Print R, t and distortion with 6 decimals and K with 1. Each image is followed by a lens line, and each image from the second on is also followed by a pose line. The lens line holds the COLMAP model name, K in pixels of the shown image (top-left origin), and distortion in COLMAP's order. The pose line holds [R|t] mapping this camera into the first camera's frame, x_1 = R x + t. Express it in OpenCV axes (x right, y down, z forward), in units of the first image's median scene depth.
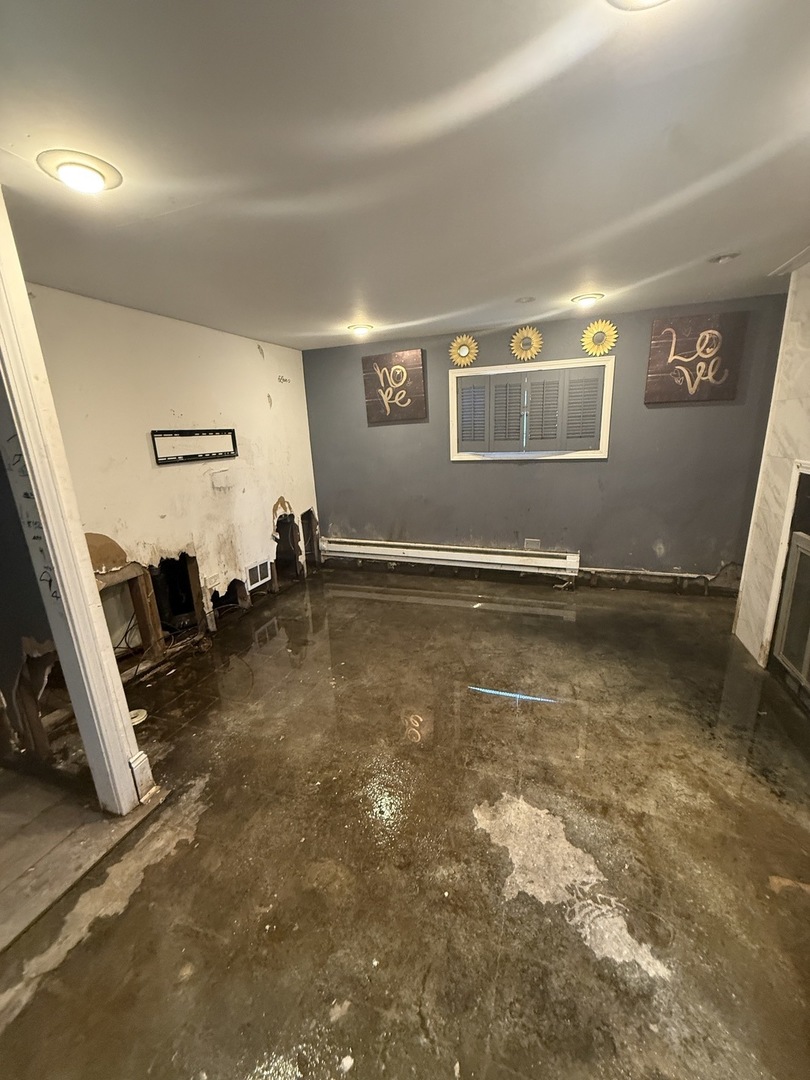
lens RADIAL K [[429.7, 0, 405.0], [0, 429.7, 540.5], [0, 0, 1]] dist [-0.000897, 0.000463]
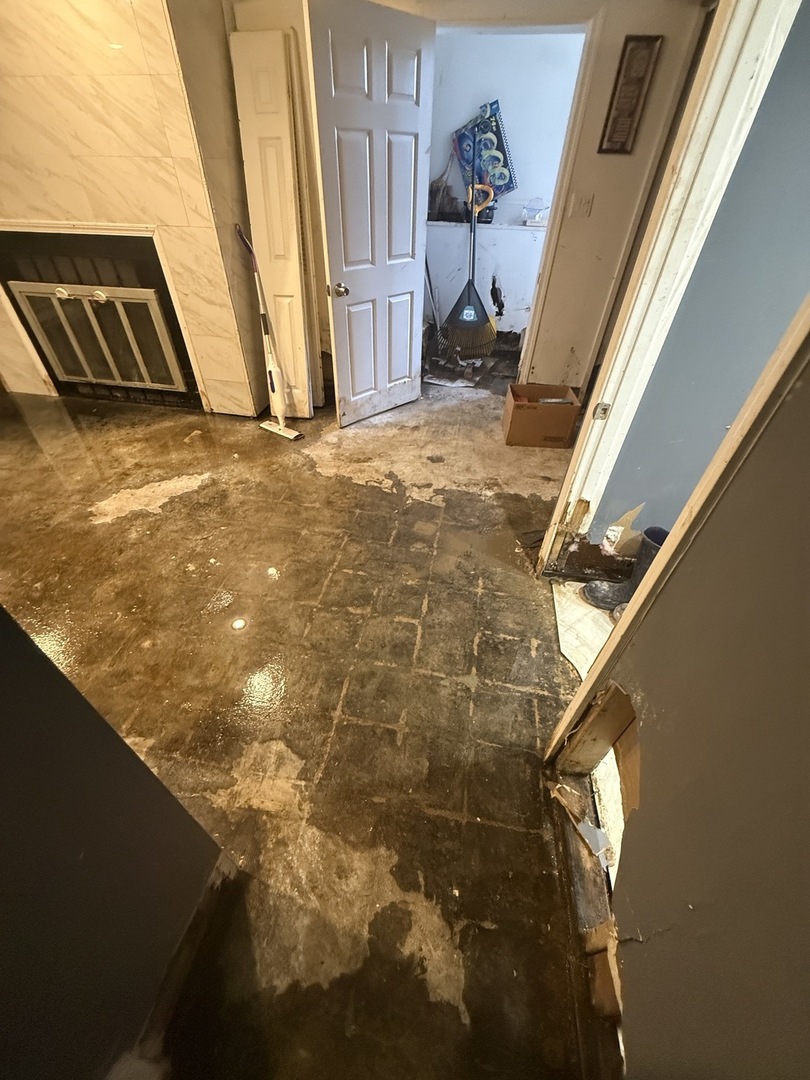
lens RADIAL K [[429.7, 0, 400.7], [0, 429.7, 537.6], [0, 0, 1]] dist [-0.000897, 0.000463]
pose [[-0.166112, -0.617082, 0.769166, -1.284767], [0.234163, 0.733008, 0.638644, -0.006850], [-0.957901, 0.286197, 0.022737, 0.016054]]
